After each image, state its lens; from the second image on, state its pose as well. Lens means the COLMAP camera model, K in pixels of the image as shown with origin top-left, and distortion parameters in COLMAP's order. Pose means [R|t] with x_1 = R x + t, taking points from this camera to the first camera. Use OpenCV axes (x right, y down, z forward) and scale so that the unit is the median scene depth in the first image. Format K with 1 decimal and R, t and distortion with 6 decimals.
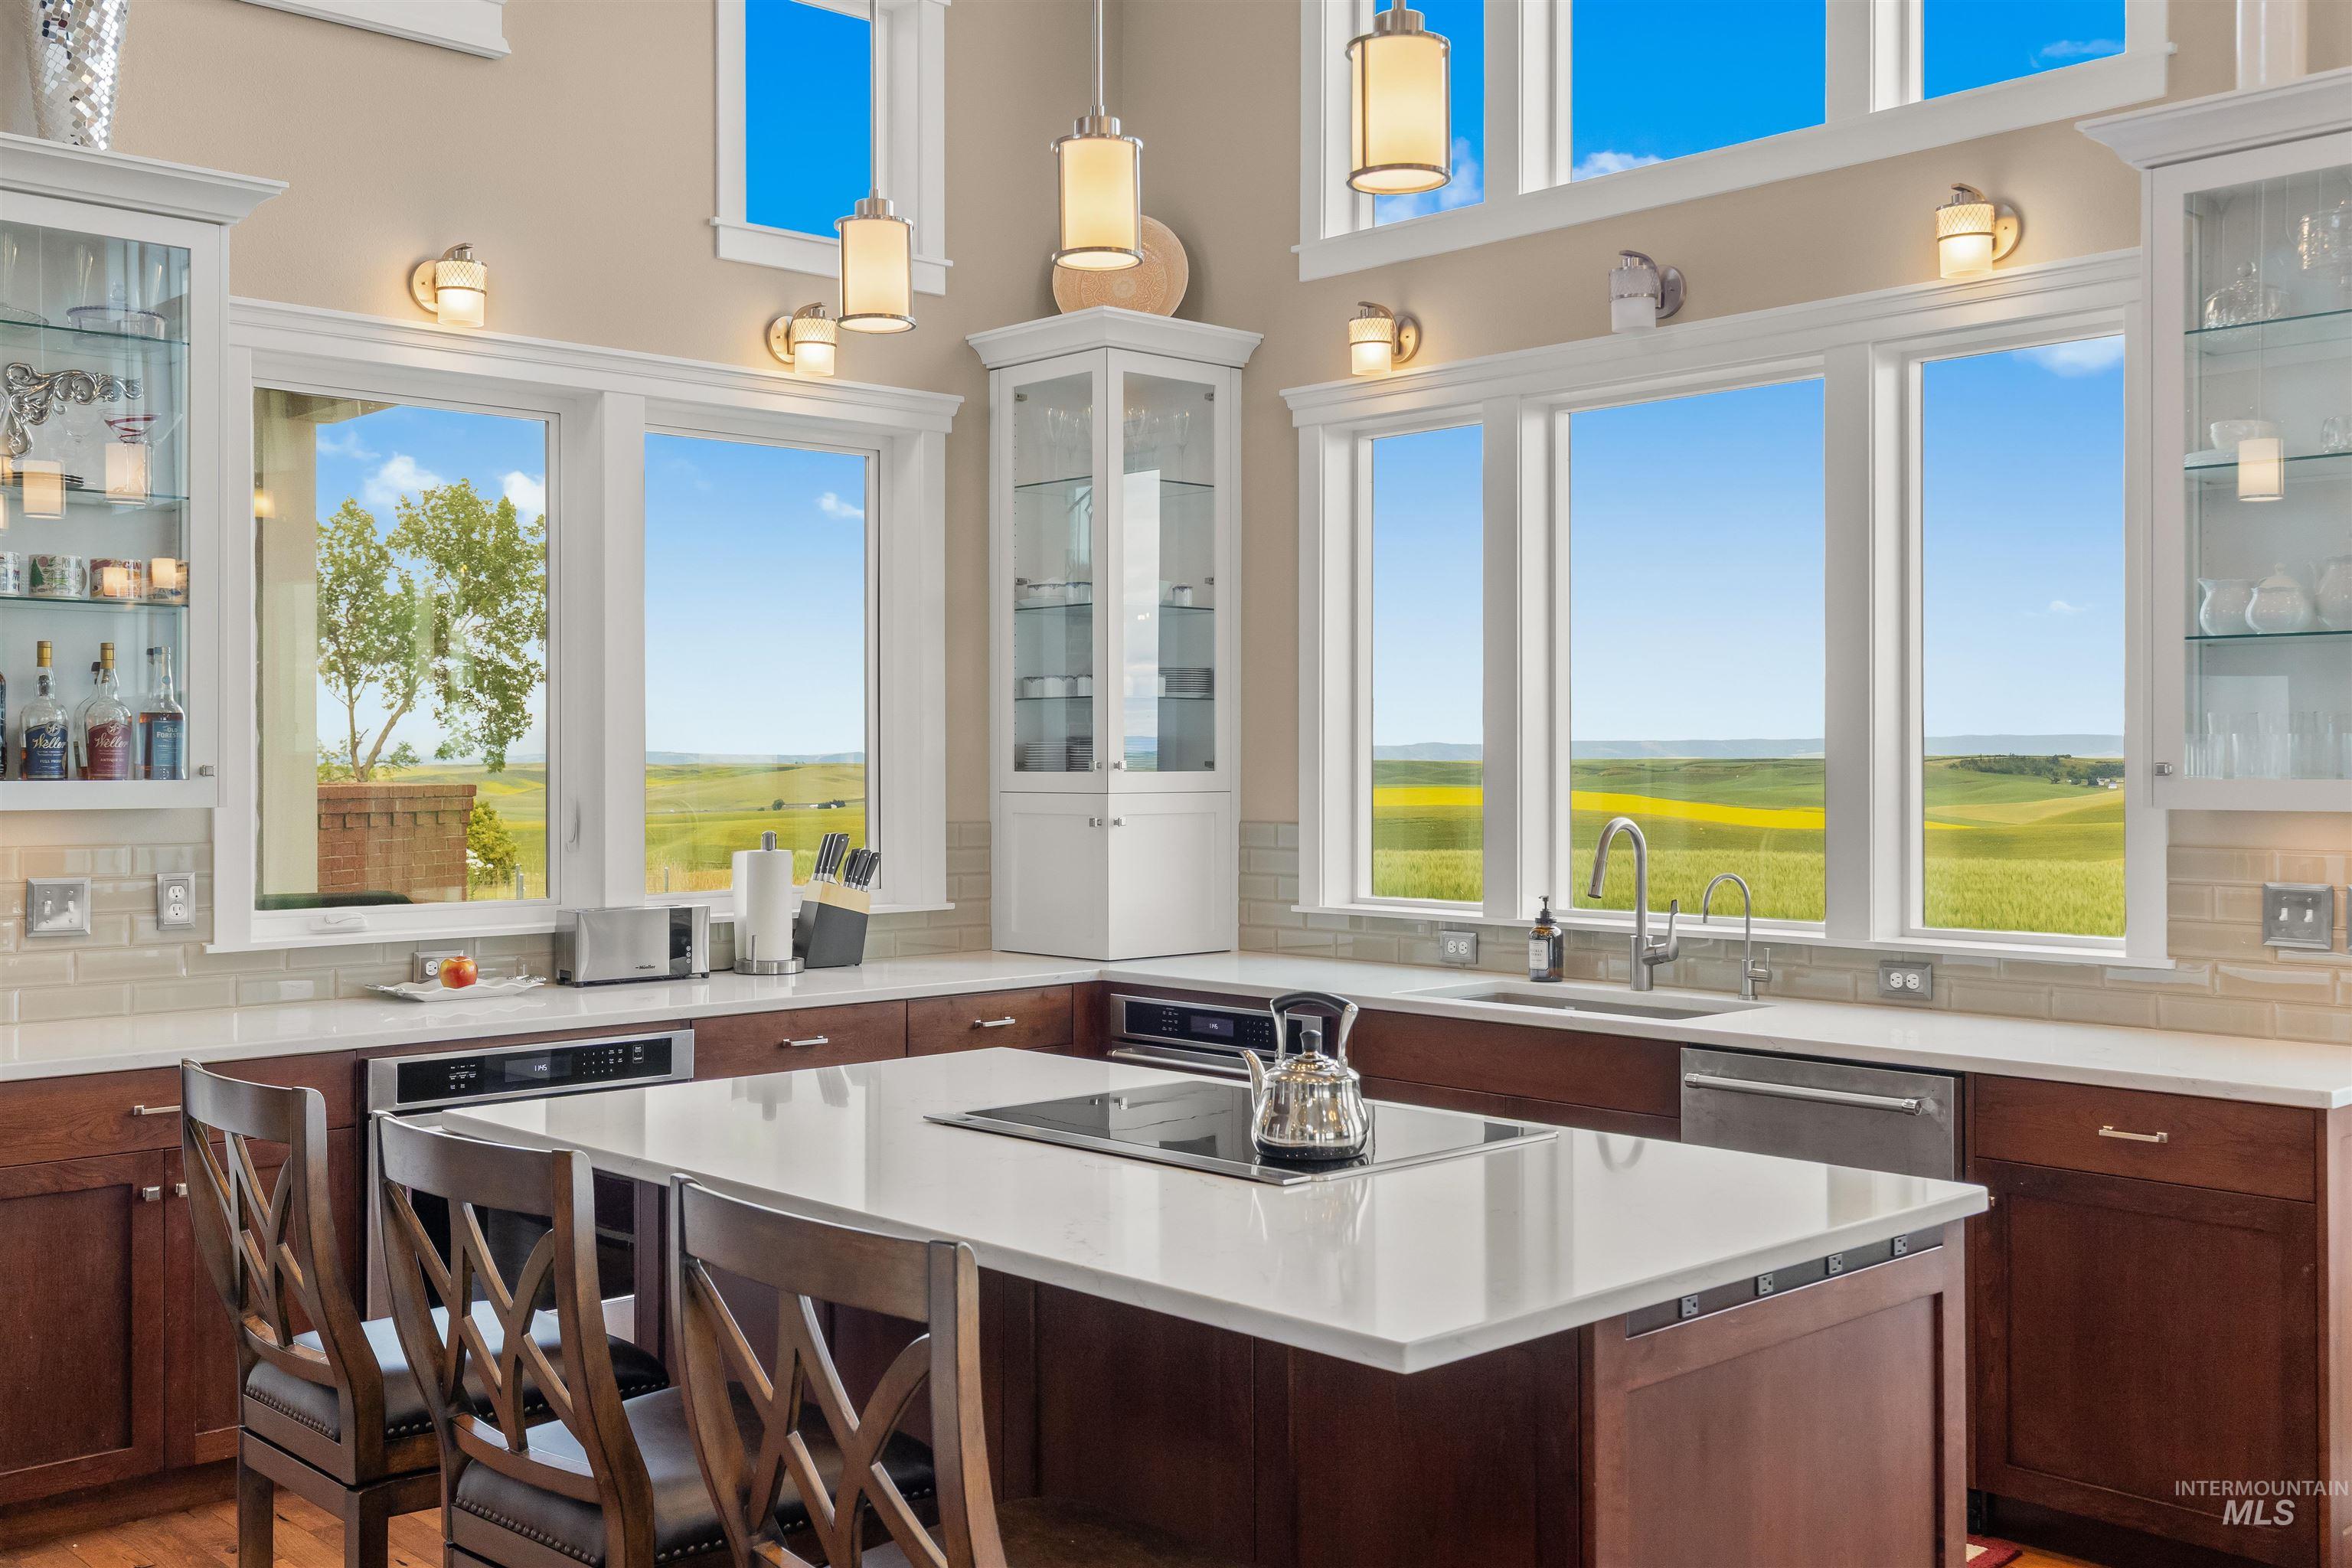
lens RADIAL K [[2265.6, 0, 1190.5], [0, 2265.6, 773.9], [0, 0, 1]] dist [0.052940, 0.000000]
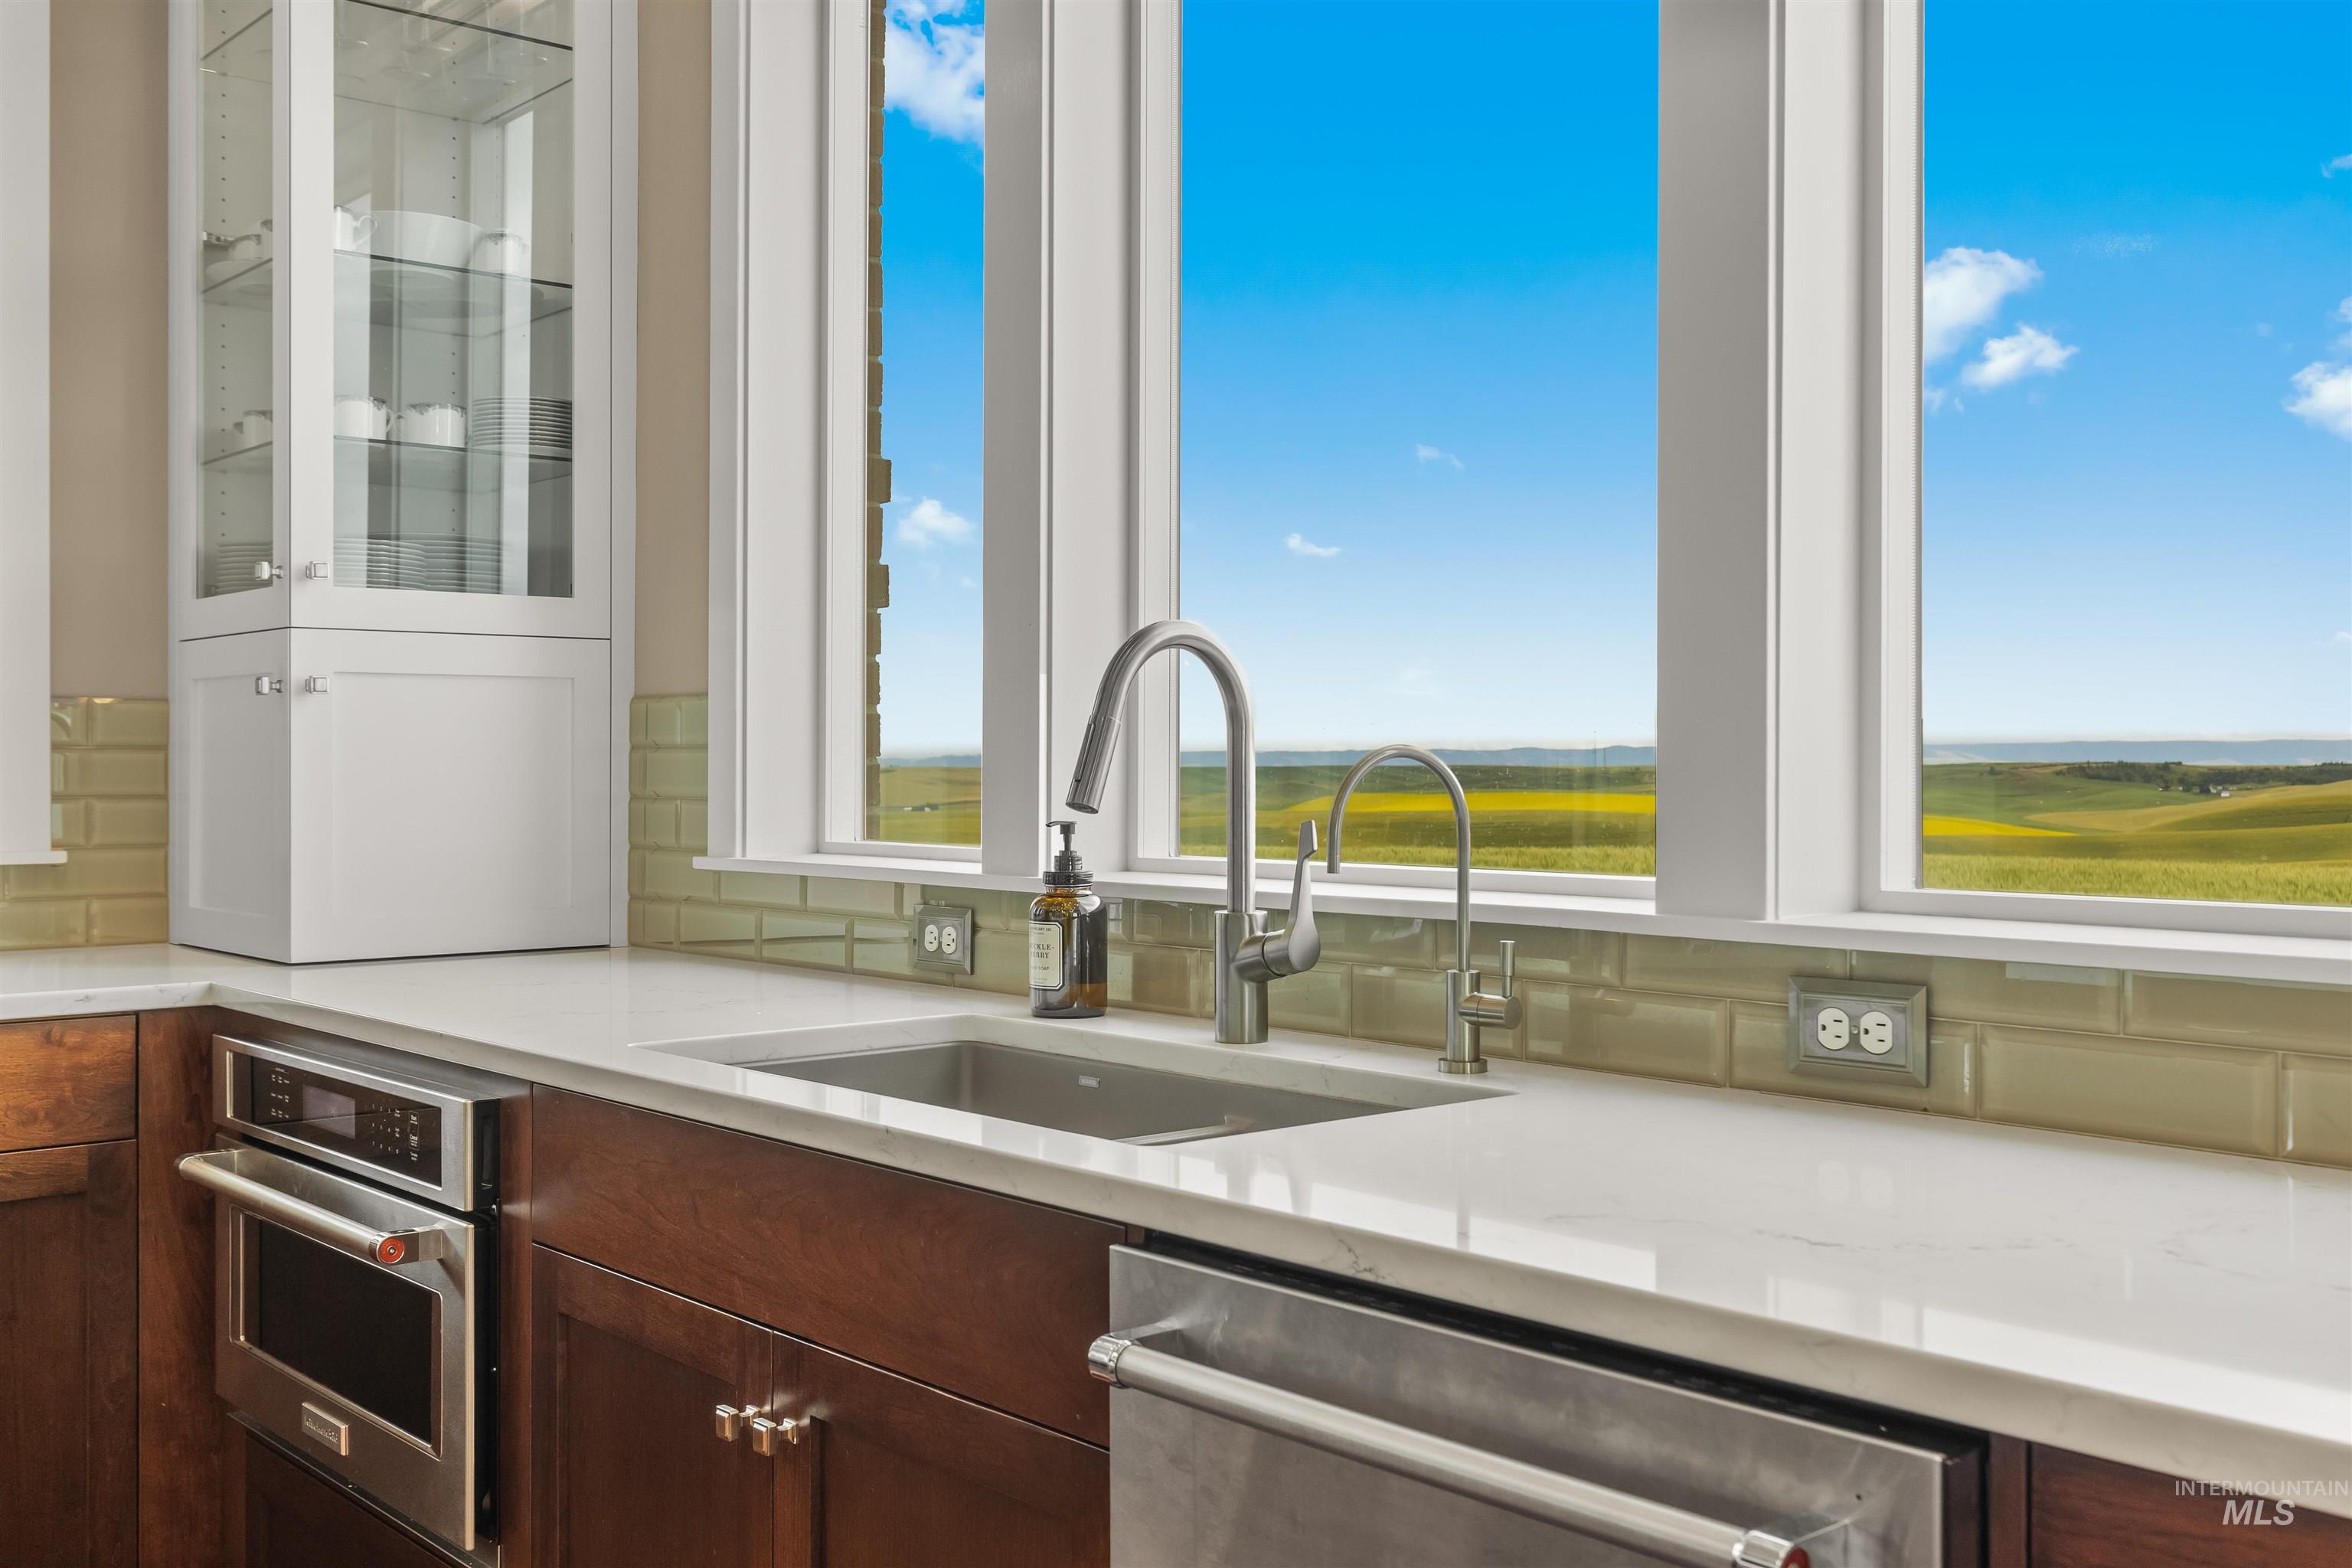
lens RADIAL K [[2265.6, 0, 1158.2], [0, 2265.6, 794.7], [0, 0, 1]] dist [0.052940, 0.000000]
pose [[0.998572, 0.001342, -0.053396, 0.198279], [-0.000853, 0.999957, 0.009193, 0.044608], [0.053406, -0.009135, 0.998531, 0.564135]]
